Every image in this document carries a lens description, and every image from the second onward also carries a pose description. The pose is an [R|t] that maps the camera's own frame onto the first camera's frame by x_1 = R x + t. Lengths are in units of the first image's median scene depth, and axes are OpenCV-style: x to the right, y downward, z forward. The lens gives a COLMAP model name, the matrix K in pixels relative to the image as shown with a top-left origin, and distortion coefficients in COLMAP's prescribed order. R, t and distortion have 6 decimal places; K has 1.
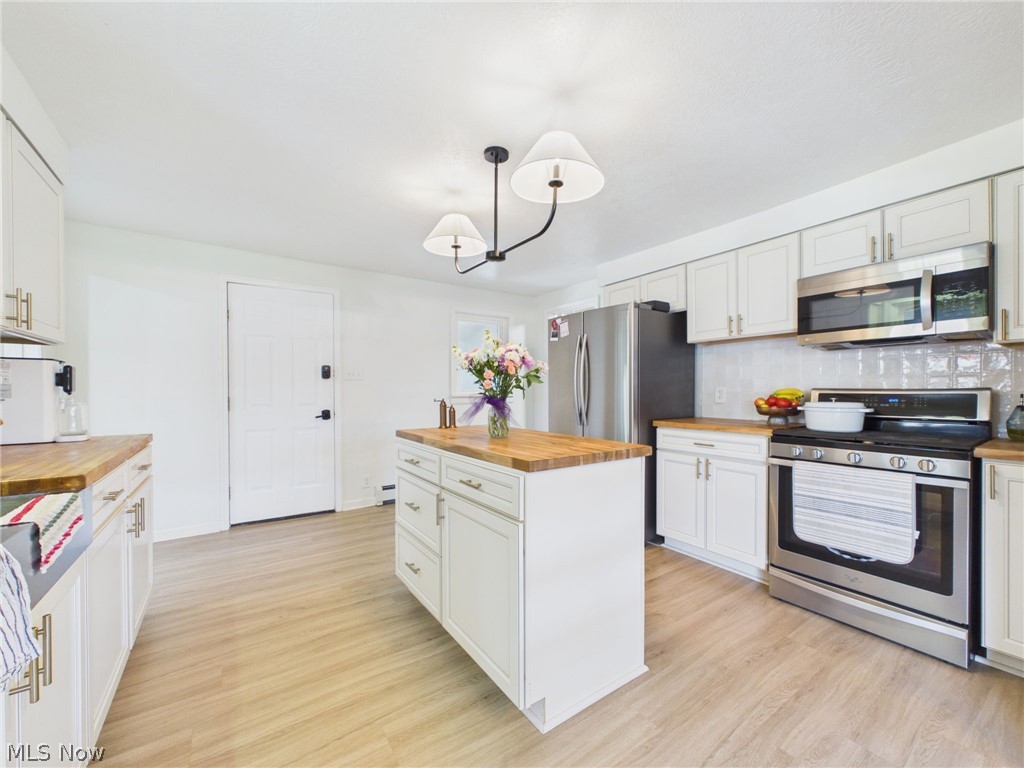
lens RADIAL K [[413.4, 0, 511.6], [0, 413.4, 388.4], [0, 0, 1]] dist [0.000834, -0.000150]
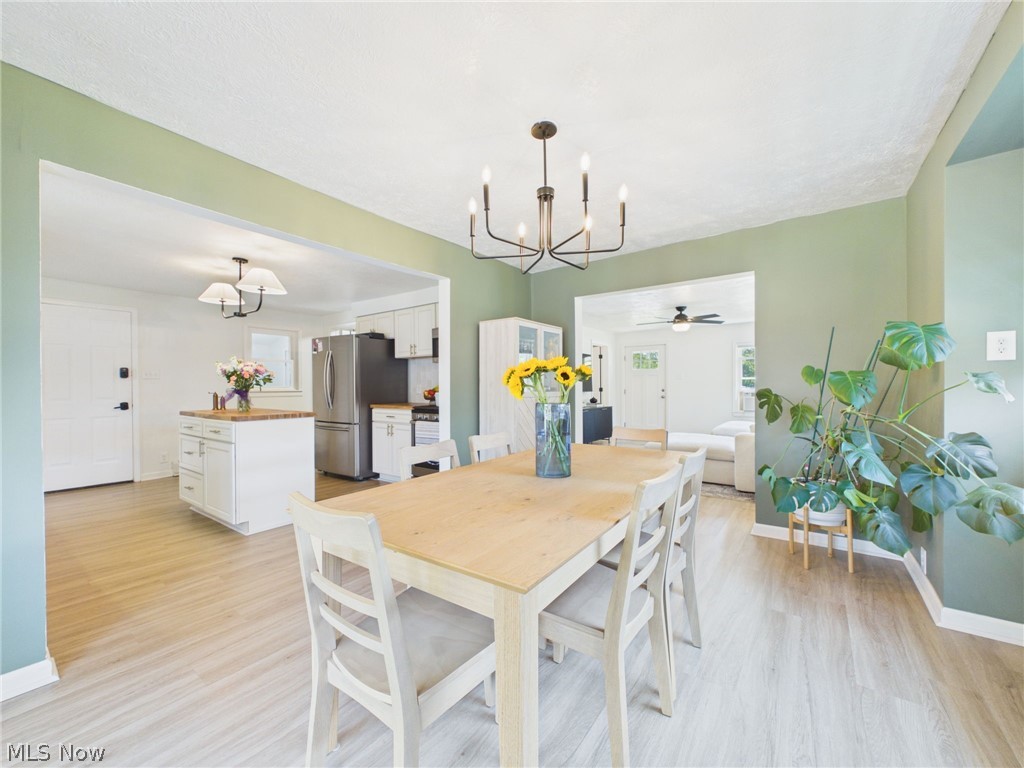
lens RADIAL K [[416.2, 0, 516.8], [0, 416.2, 386.2], [0, 0, 1]] dist [-0.000683, -0.000118]
pose [[0.942213, -0.003429, 0.334996, 0.386129], [0.001943, 0.999987, 0.004770, -0.002908], [-0.335008, -0.003844, 0.942207, -0.902934]]
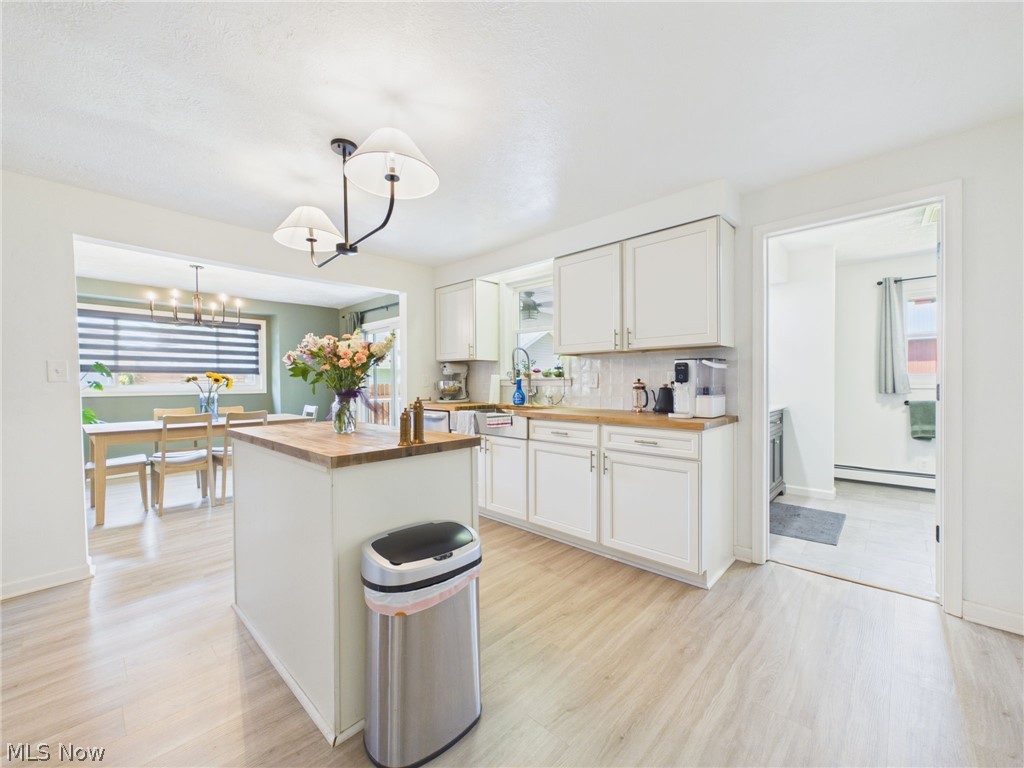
lens RADIAL K [[411.3, 0, 516.3], [0, 411.3, 383.3], [0, 0, 1]] dist [0.000146, 0.000127]
pose [[-0.976764, 0.008122, -0.214163, -0.178314], [0.008579, 0.999962, -0.001205, 0.004288], [0.214146, -0.003015, -0.976797, 1.695943]]
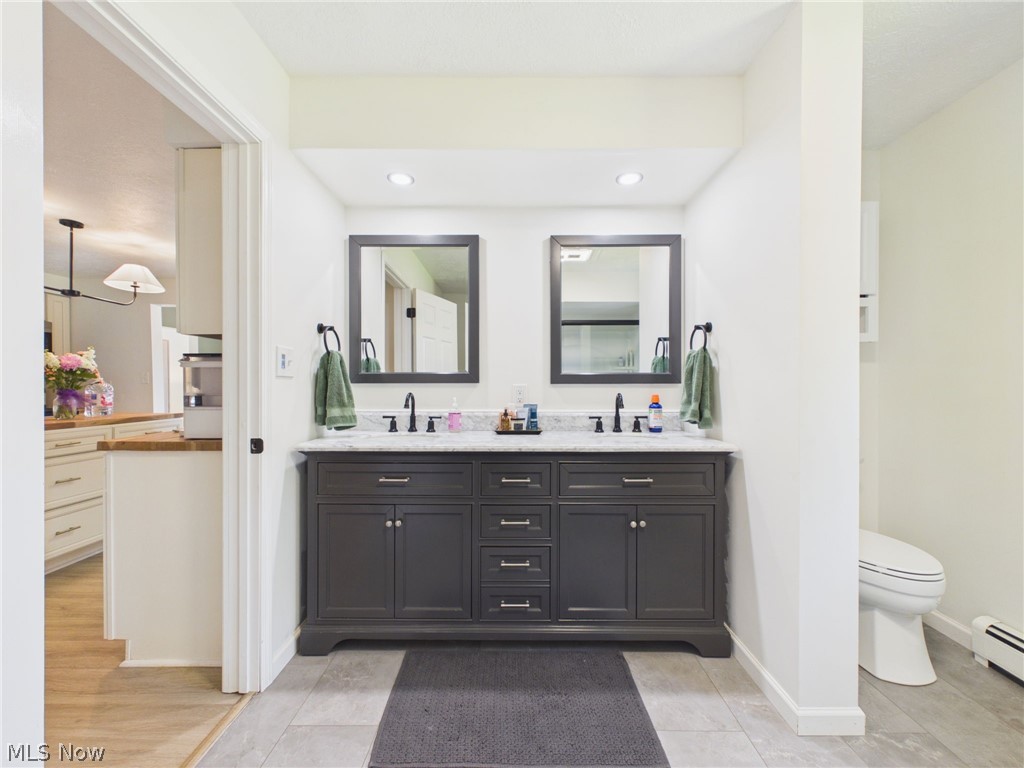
lens RADIAL K [[413.4, 0, 511.6], [0, 413.4, 388.4], [0, 0, 1]] dist [0.000834, -0.000150]
pose [[-0.815048, -0.001147, 0.579393, -1.741059], [-0.002325, 0.999996, -0.001290, 0.006099], [-0.579389, -0.002399, -0.815047, 1.063732]]
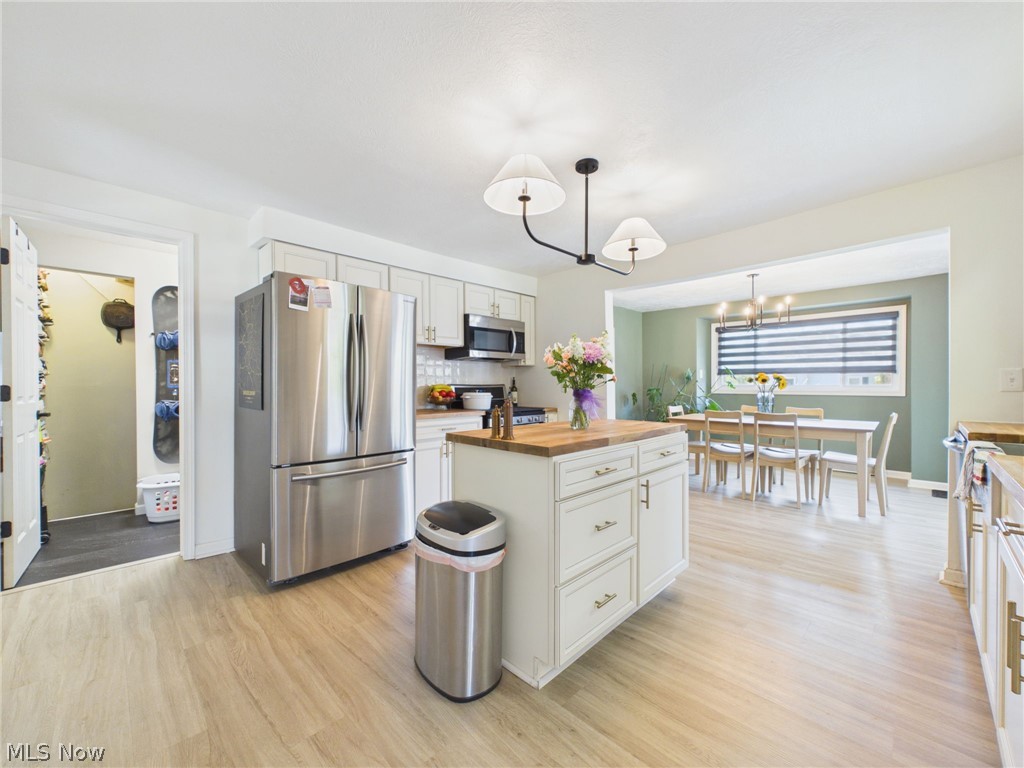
lens RADIAL K [[413.4, 0, 511.6], [0, 413.4, 388.4], [0, 0, 1]] dist [0.000834, -0.000150]
pose [[-0.181087, -0.007080, 0.983442, -0.869443], [-0.003431, 0.999973, 0.006568, 0.004197], [-0.983461, -0.002185, -0.181106, 1.145369]]
